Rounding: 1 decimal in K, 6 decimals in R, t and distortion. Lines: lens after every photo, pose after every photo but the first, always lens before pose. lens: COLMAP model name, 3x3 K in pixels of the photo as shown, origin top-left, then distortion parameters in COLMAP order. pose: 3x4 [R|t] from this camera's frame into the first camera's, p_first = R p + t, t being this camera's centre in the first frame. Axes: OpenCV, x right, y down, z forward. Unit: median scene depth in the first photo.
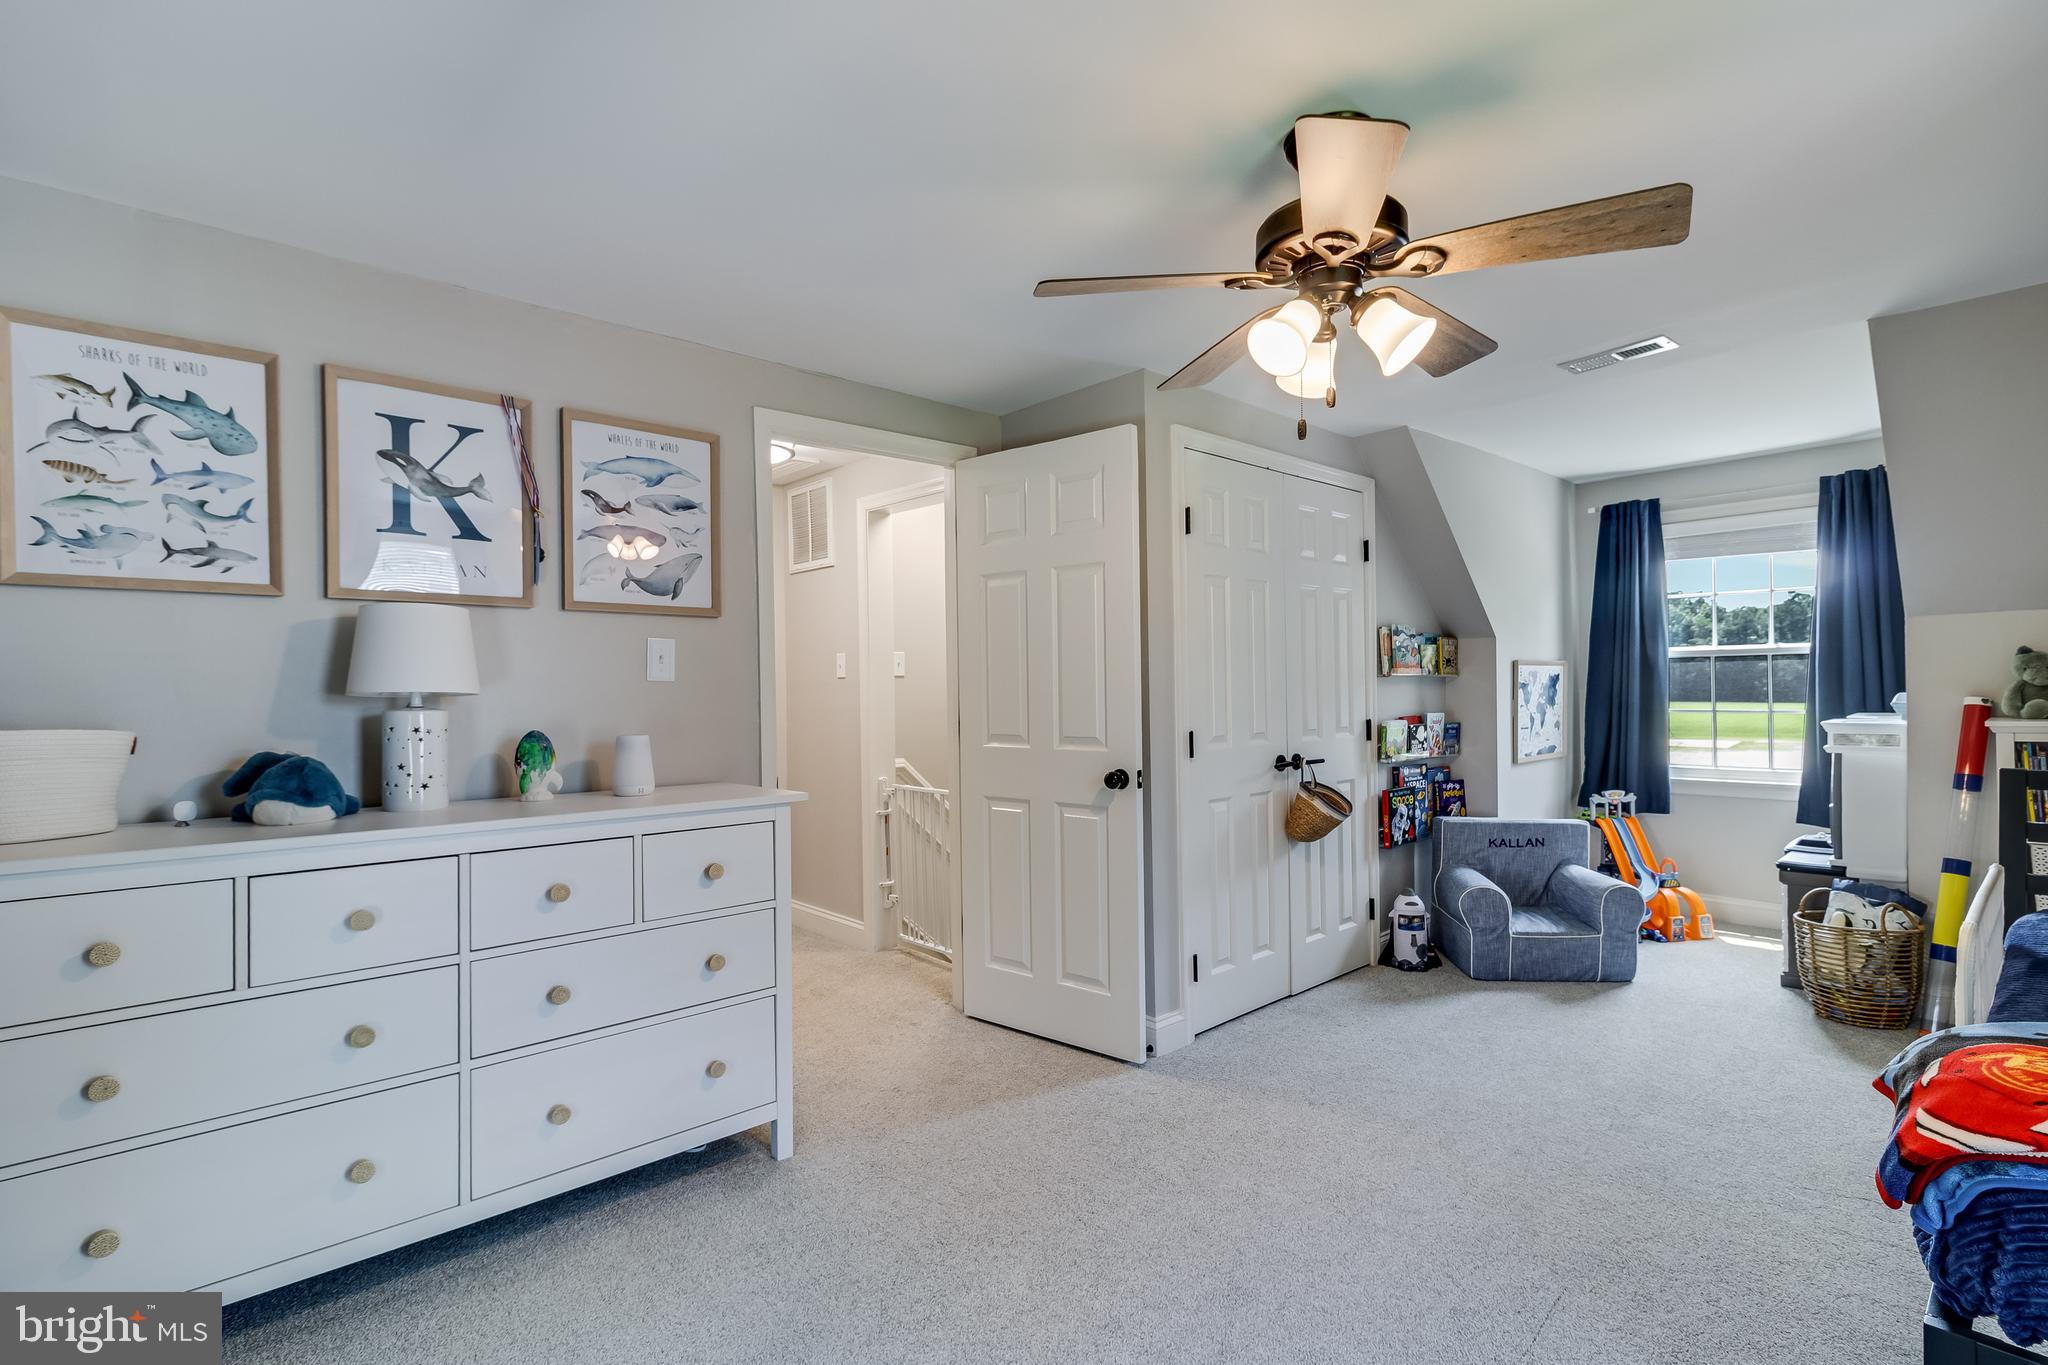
lens RADIAL K [[954.3, 0, 1018.7], [0, 954.3, 706.3], [0, 0, 1]] dist [0.011210, 0.000127]
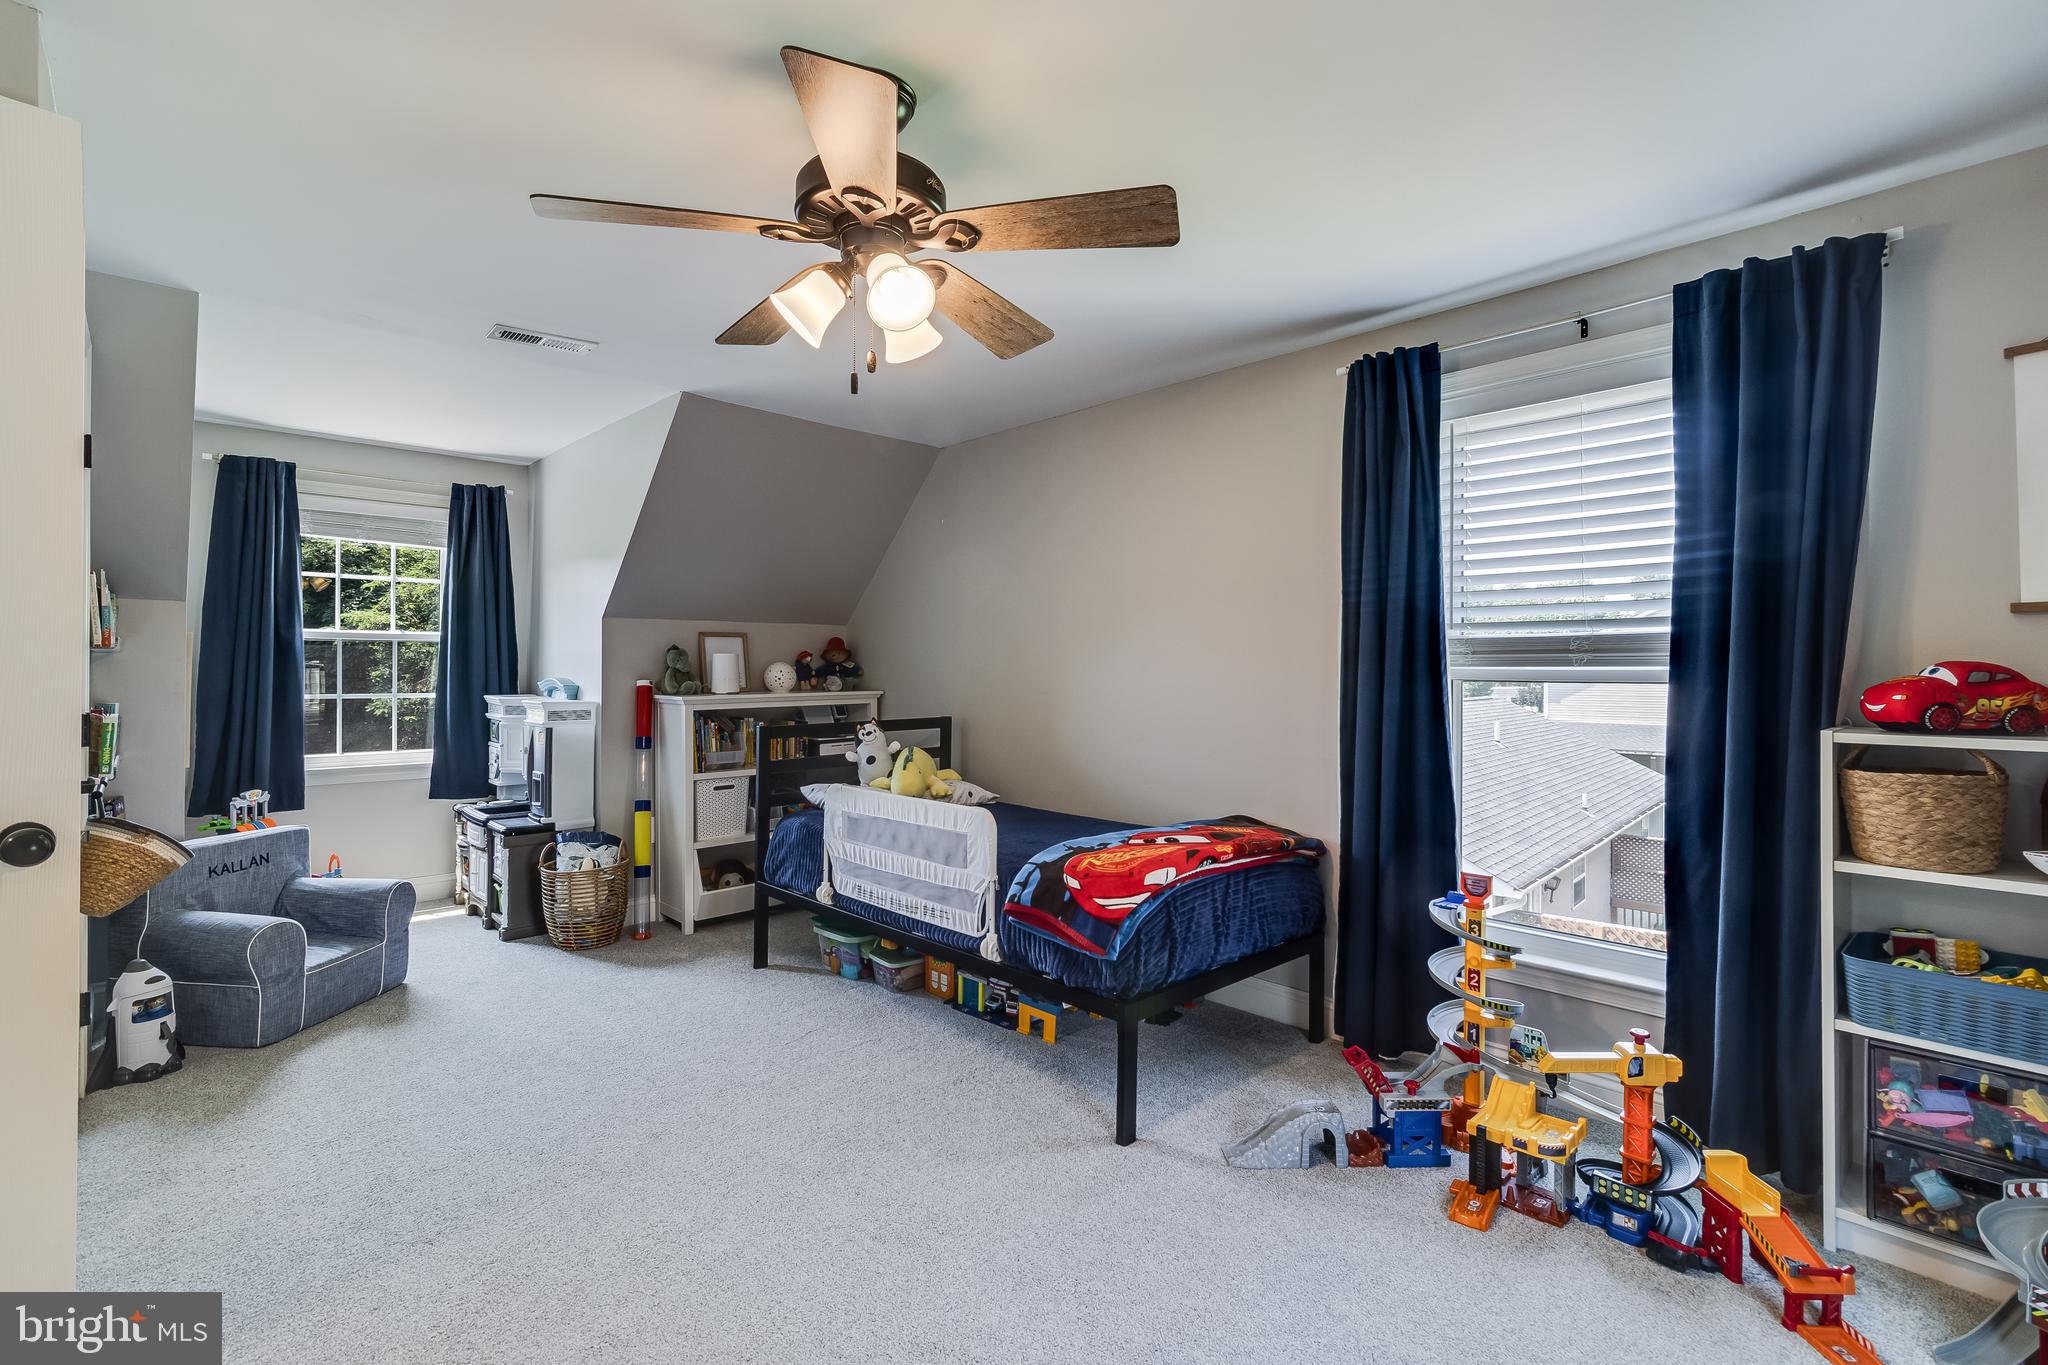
lens RADIAL K [[945.9, 0, 1024.0], [0, 945.9, 682.5], [0, 0, 1]] dist [0.002002, 0.000417]
pose [[-0.017616, 0.001699, 0.999843, -0.284158], [0.014198, 0.999898, -0.001449, 0.002651], [-0.999744, 0.014170, -0.017639, 0.385710]]
